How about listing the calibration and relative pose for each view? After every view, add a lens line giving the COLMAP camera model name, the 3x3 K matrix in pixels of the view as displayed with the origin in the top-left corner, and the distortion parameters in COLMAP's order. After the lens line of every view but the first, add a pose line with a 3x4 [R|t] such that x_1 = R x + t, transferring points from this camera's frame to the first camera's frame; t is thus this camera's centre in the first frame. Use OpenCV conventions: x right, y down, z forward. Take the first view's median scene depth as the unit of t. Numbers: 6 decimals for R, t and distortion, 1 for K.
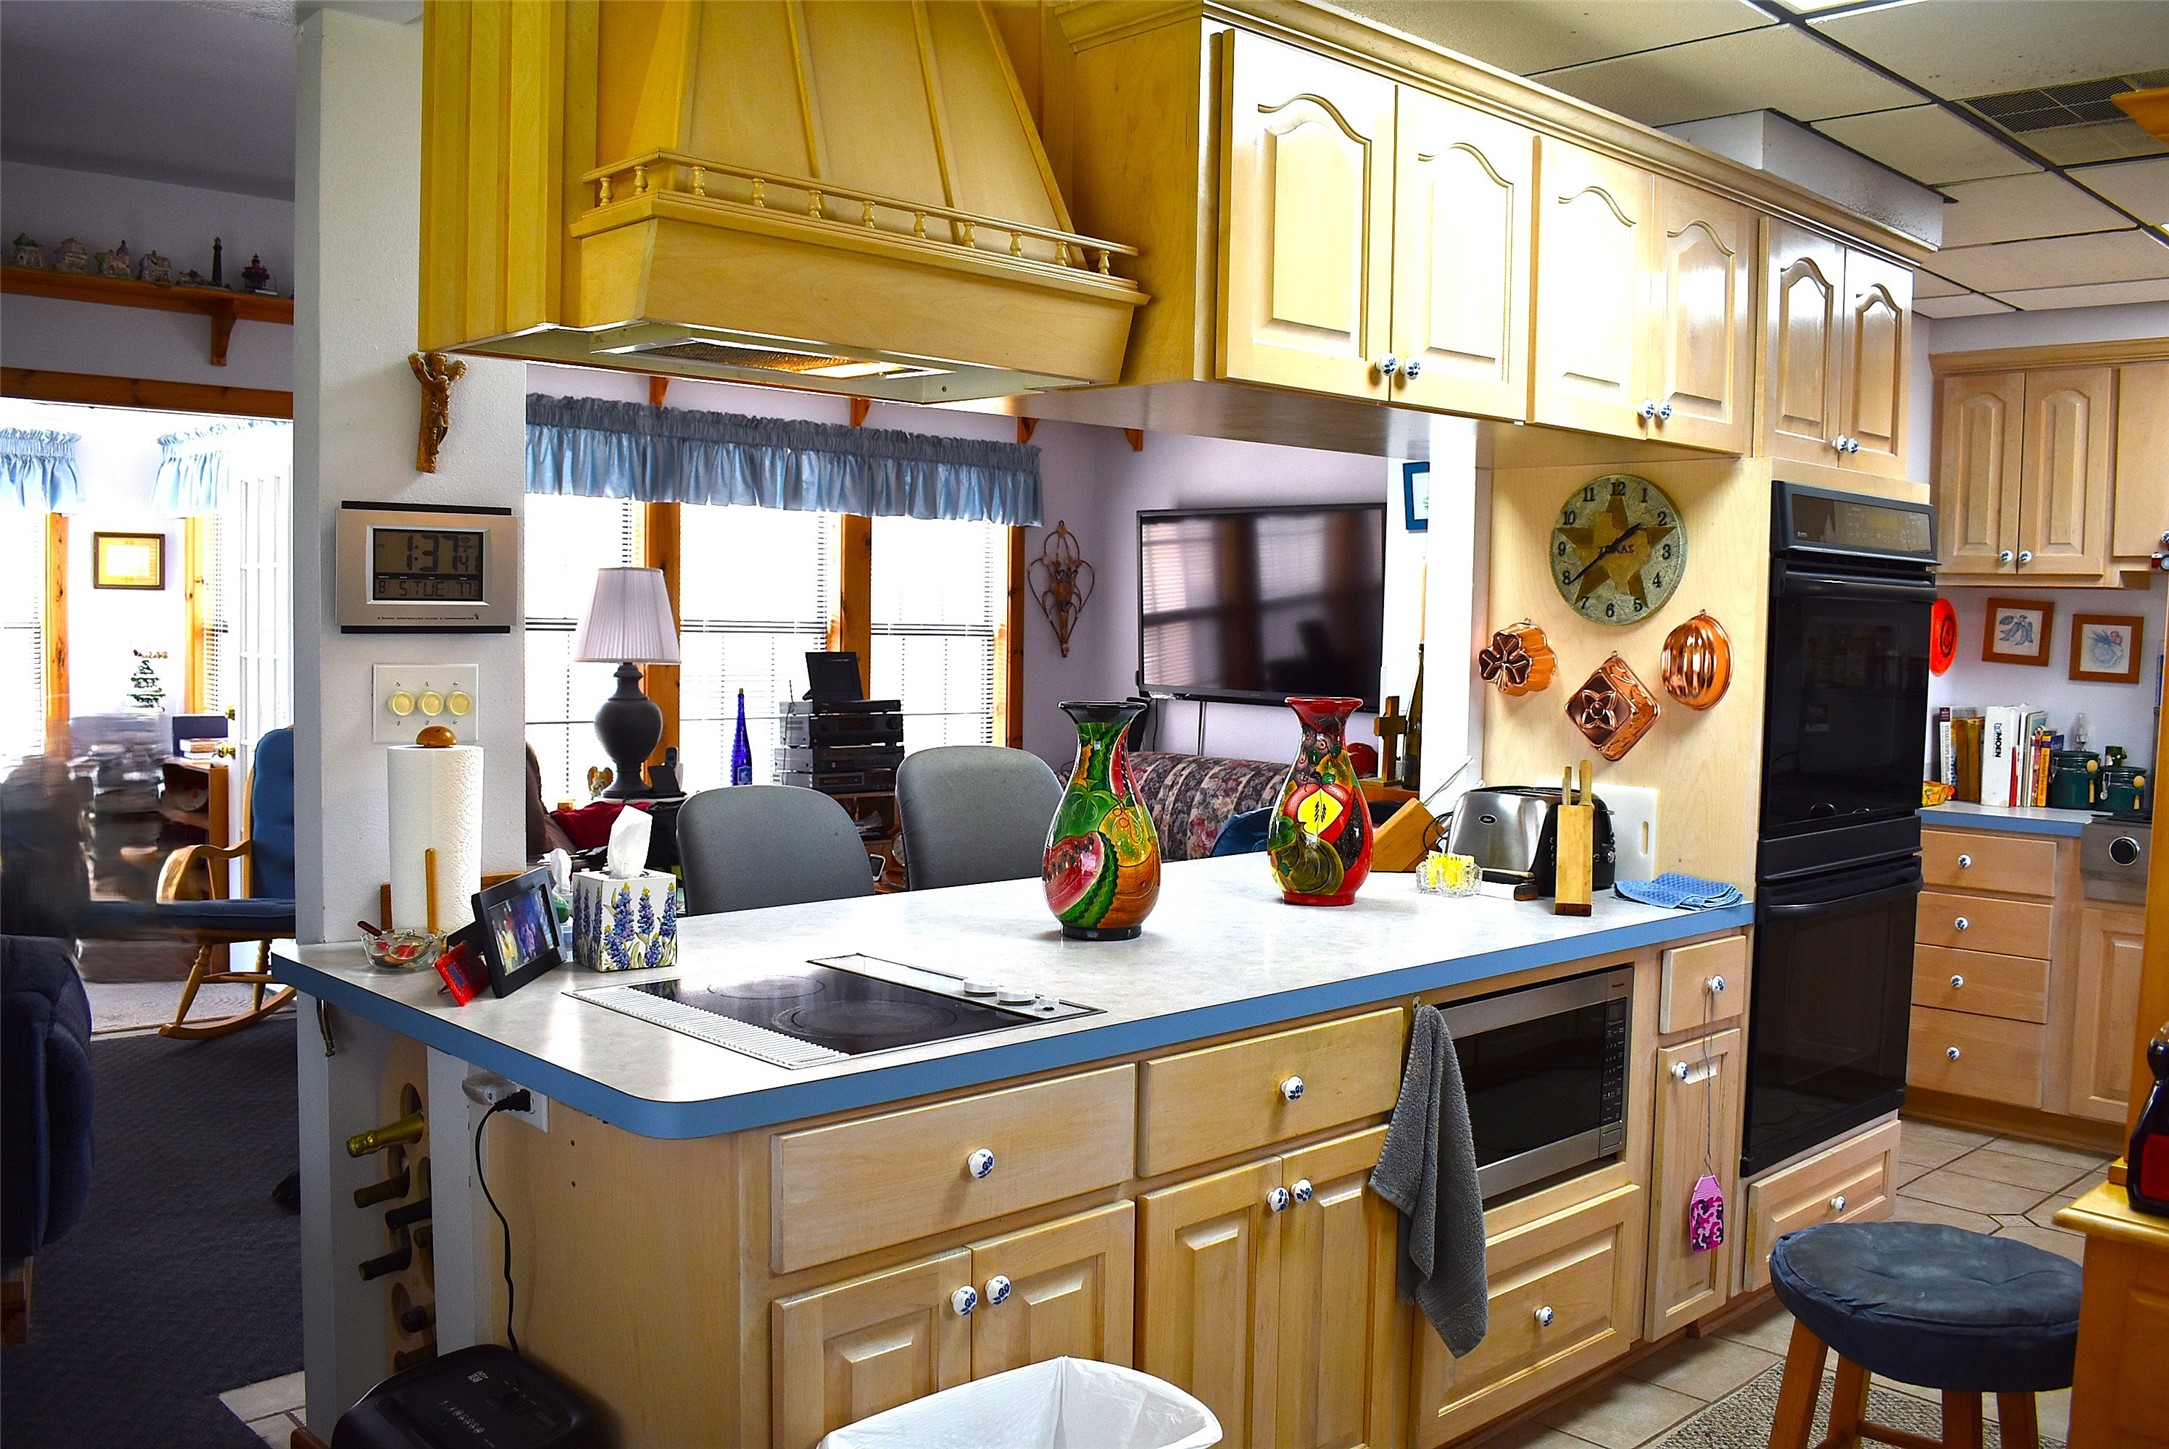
lens RADIAL K [[1867.5, 0, 1084.5], [0, 1867.5, 724.5], [0, 0, 1]] dist [-0.000396, -0.000331]
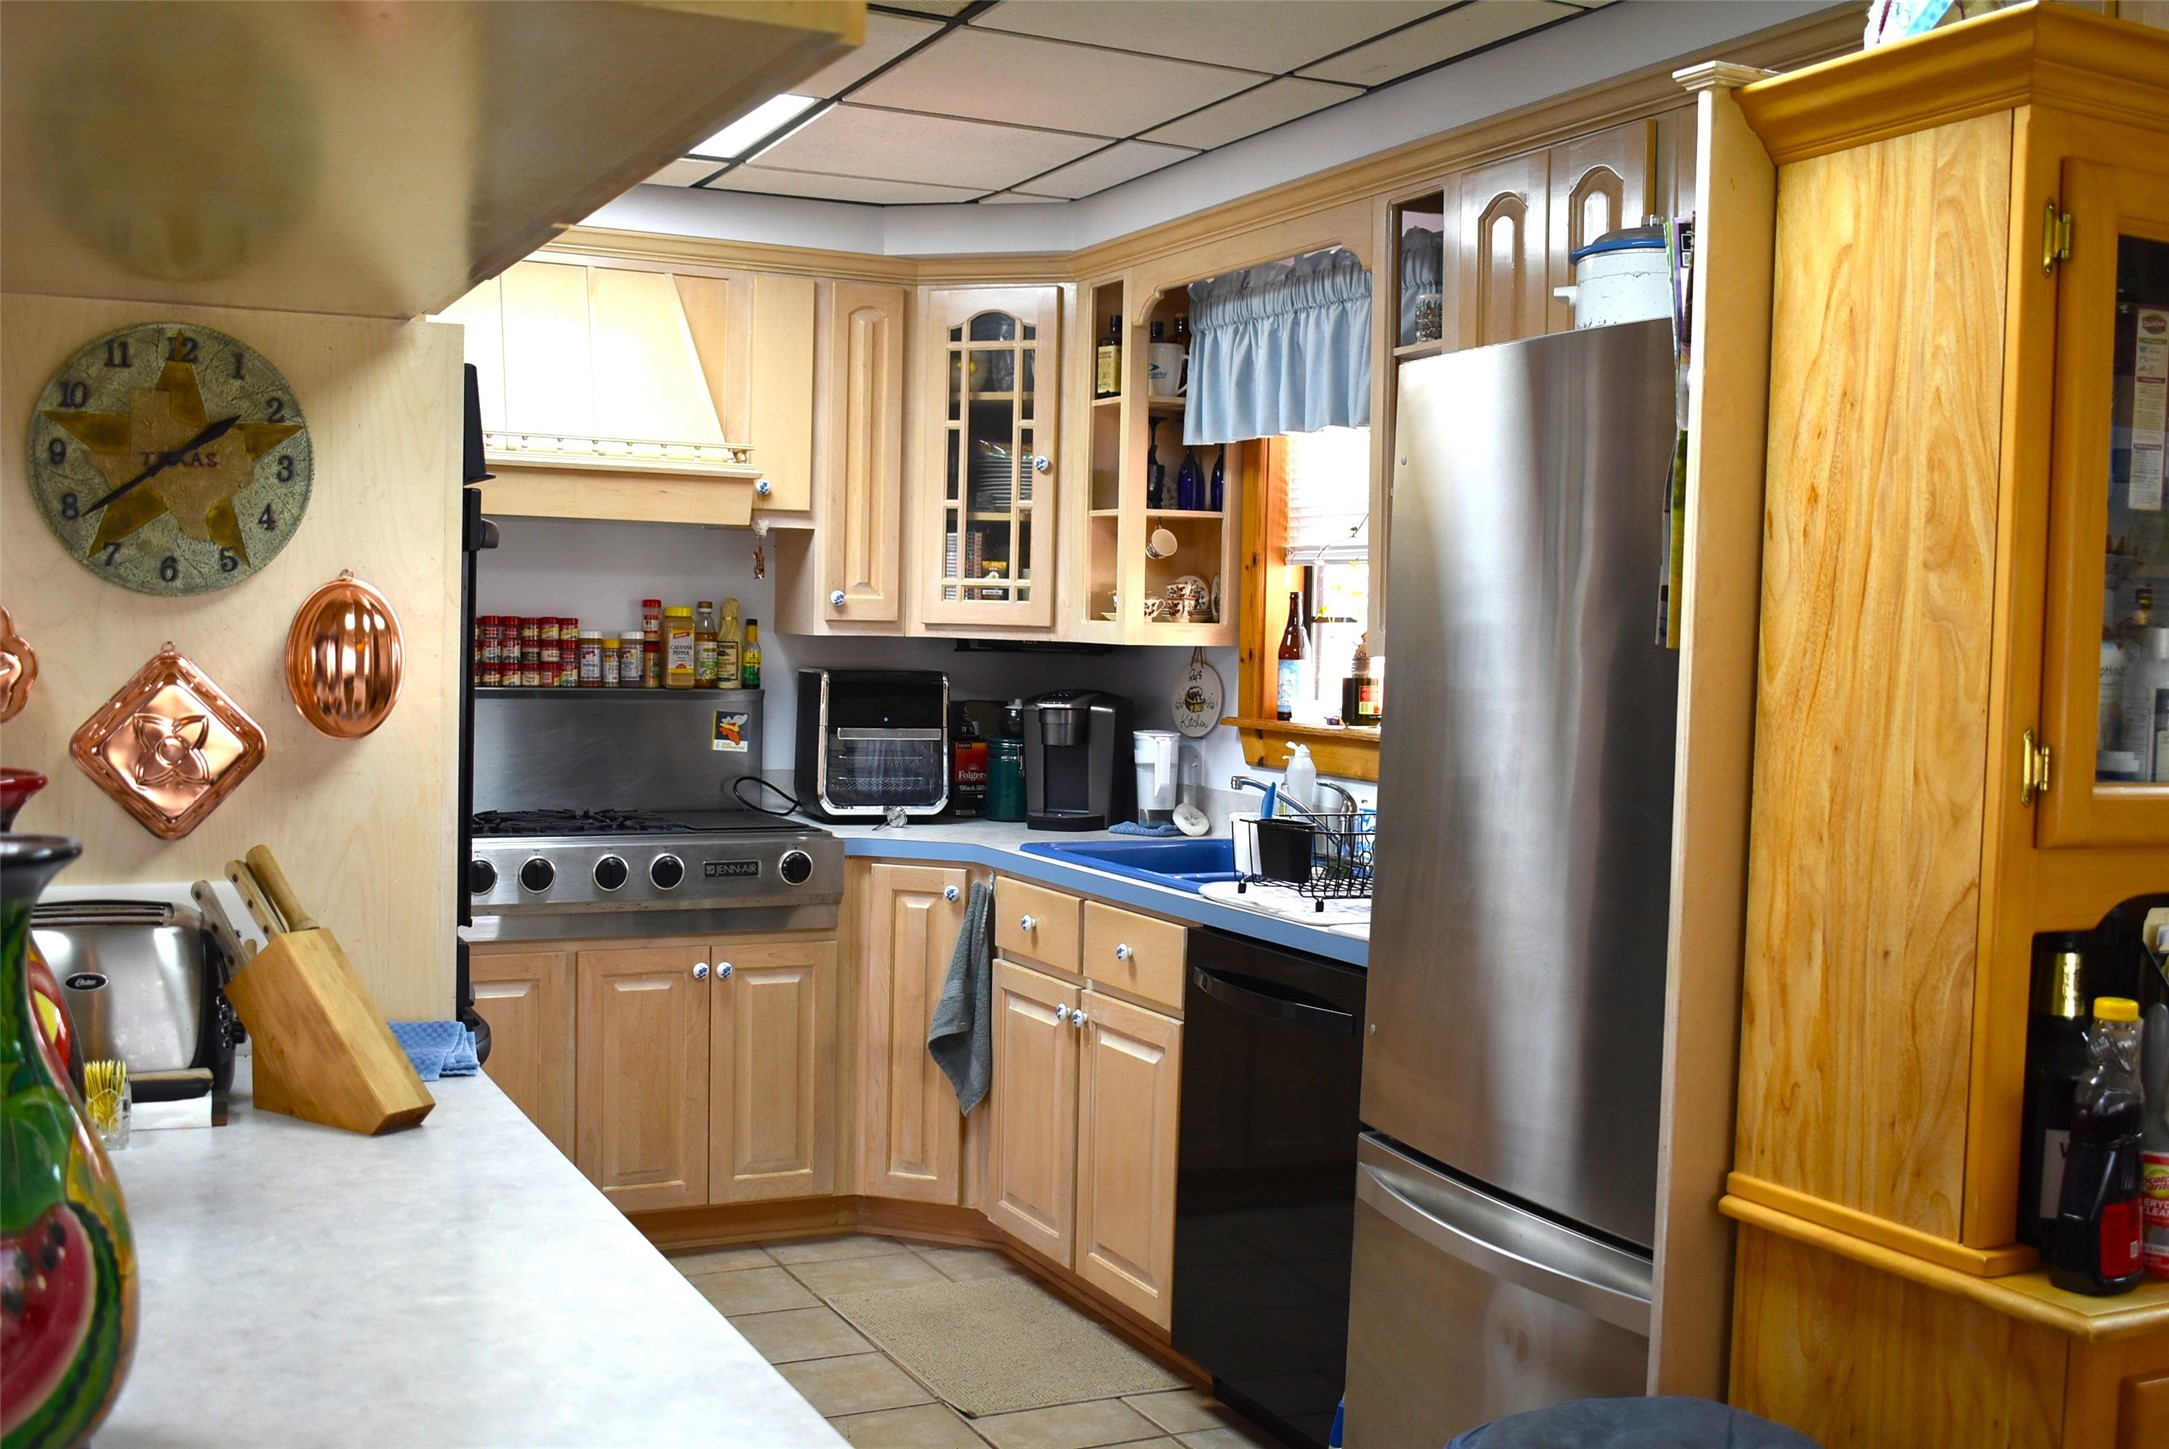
lens RADIAL K [[2259.4, 0, 1084.5], [0, 2259.4, 724.5], [0, 0, 1]] dist [-0.078465, 0.000059]
pose [[0.311649, -0.059338, 0.948343, -0.262662], [0.036871, 0.998052, 0.050332, -0.038745], [-0.949482, 0.019281, 0.313230, 0.542070]]
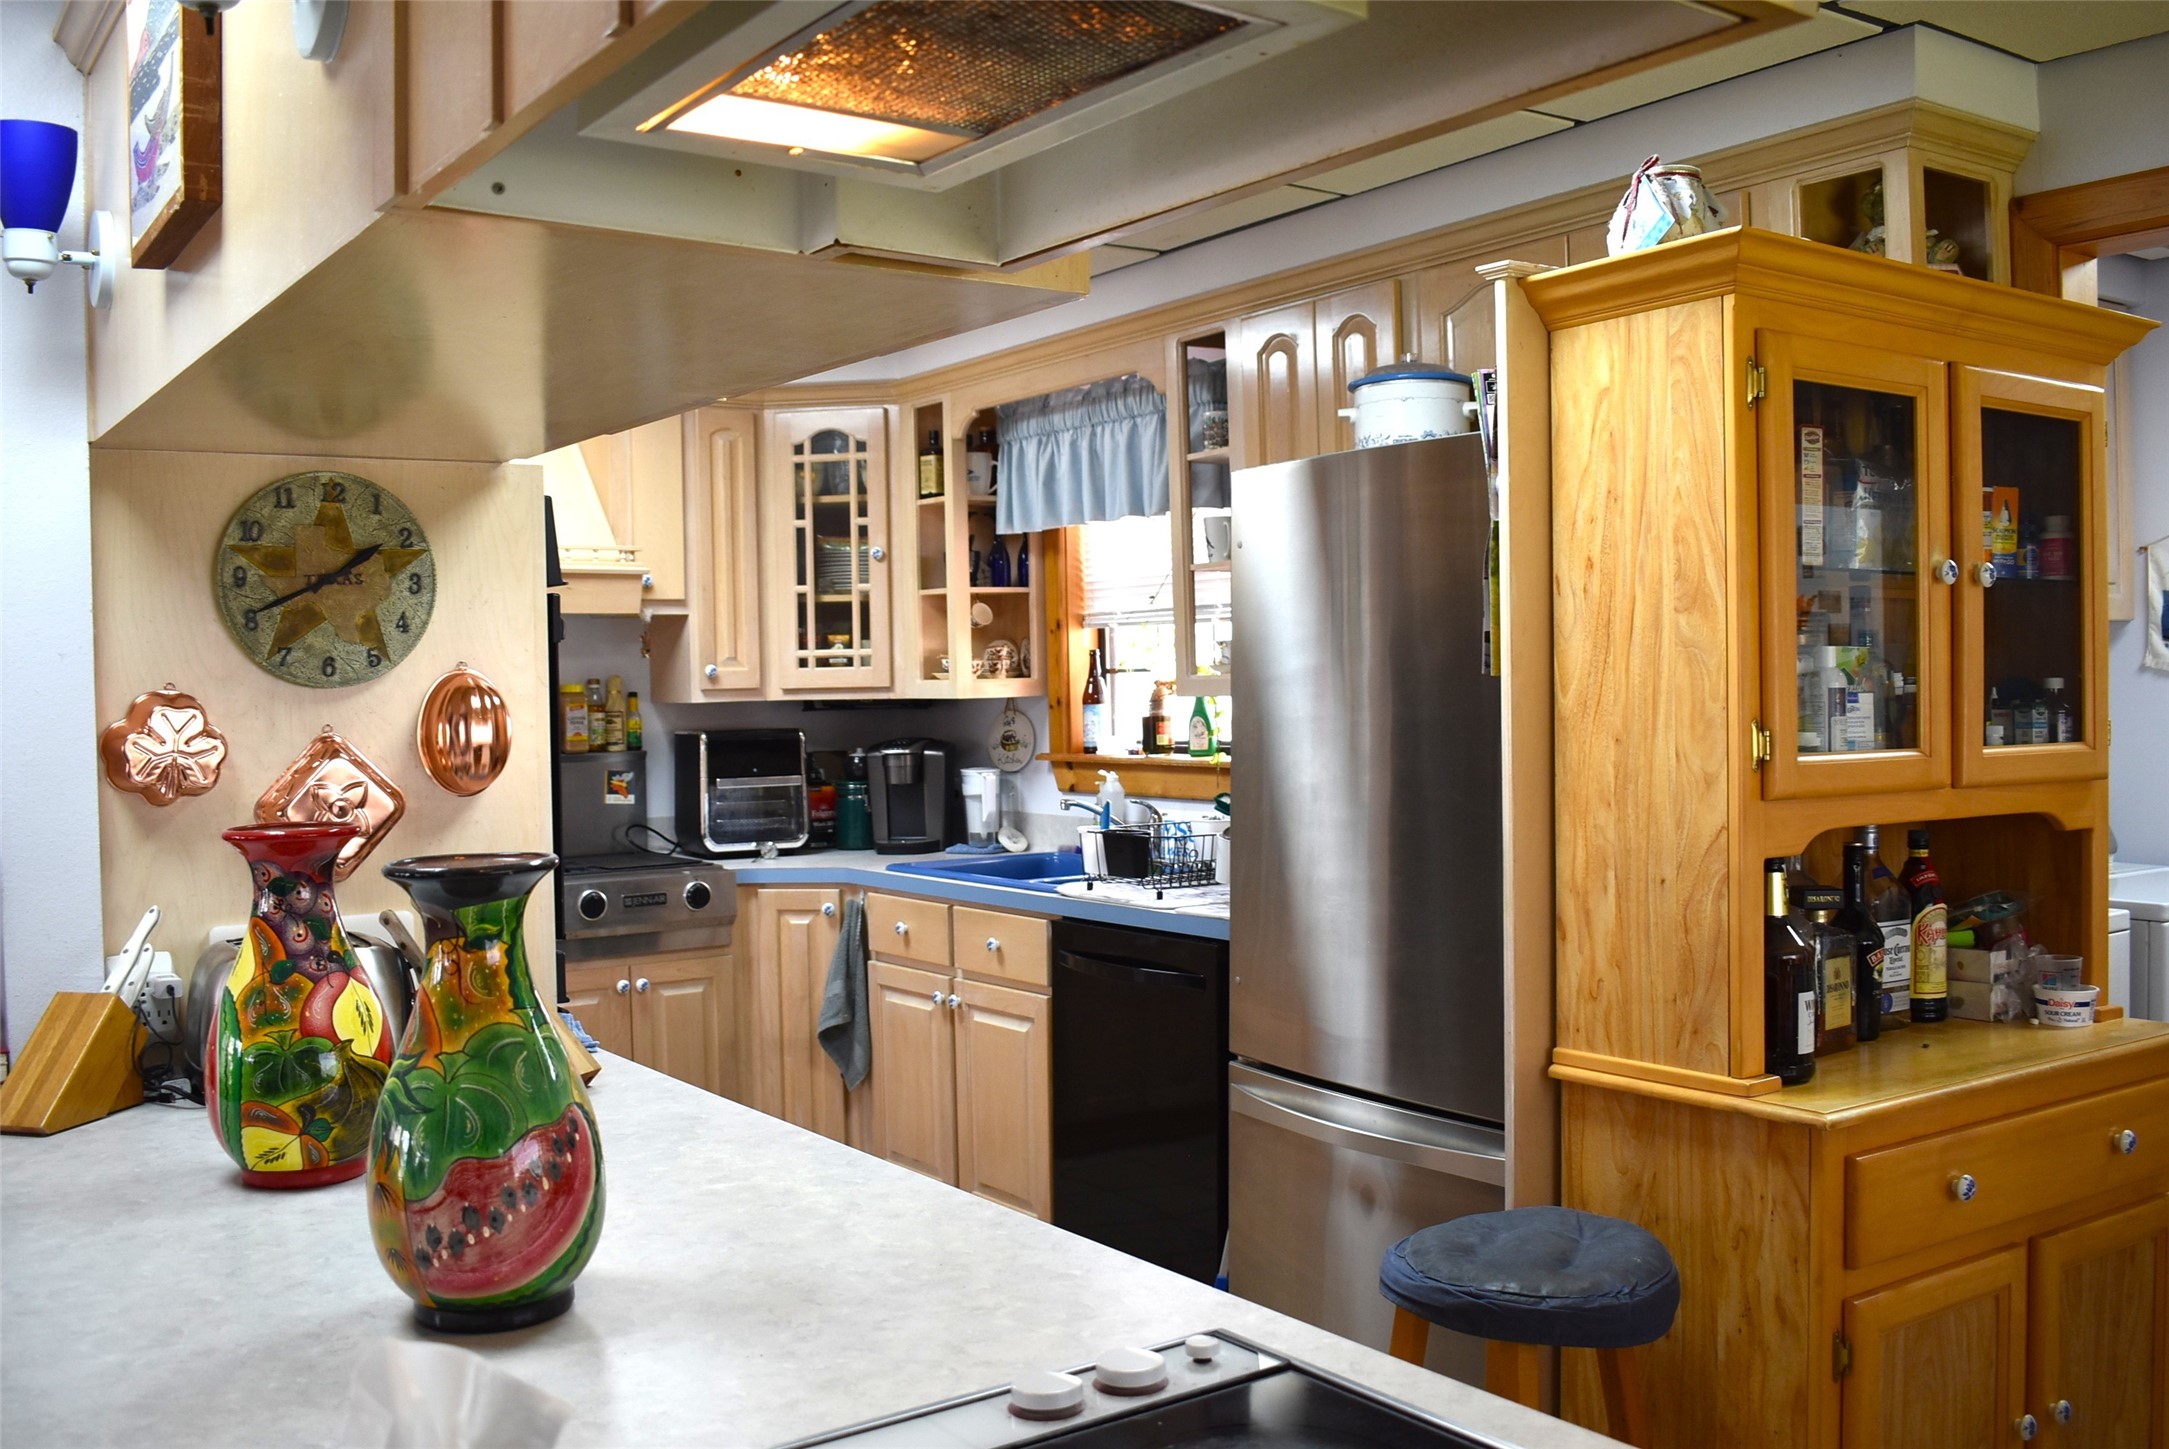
lens RADIAL K [[2012.2, 0, 1084.5], [0, 2012.2, 724.5], [0, 0, 1]] dist [-0.093879, -0.011898]
pose [[0.158422, -0.048557, 0.986177, -0.404962], [0.079979, 0.996139, 0.036200, -0.044241], [-0.984127, 0.073139, 0.161693, 0.610276]]
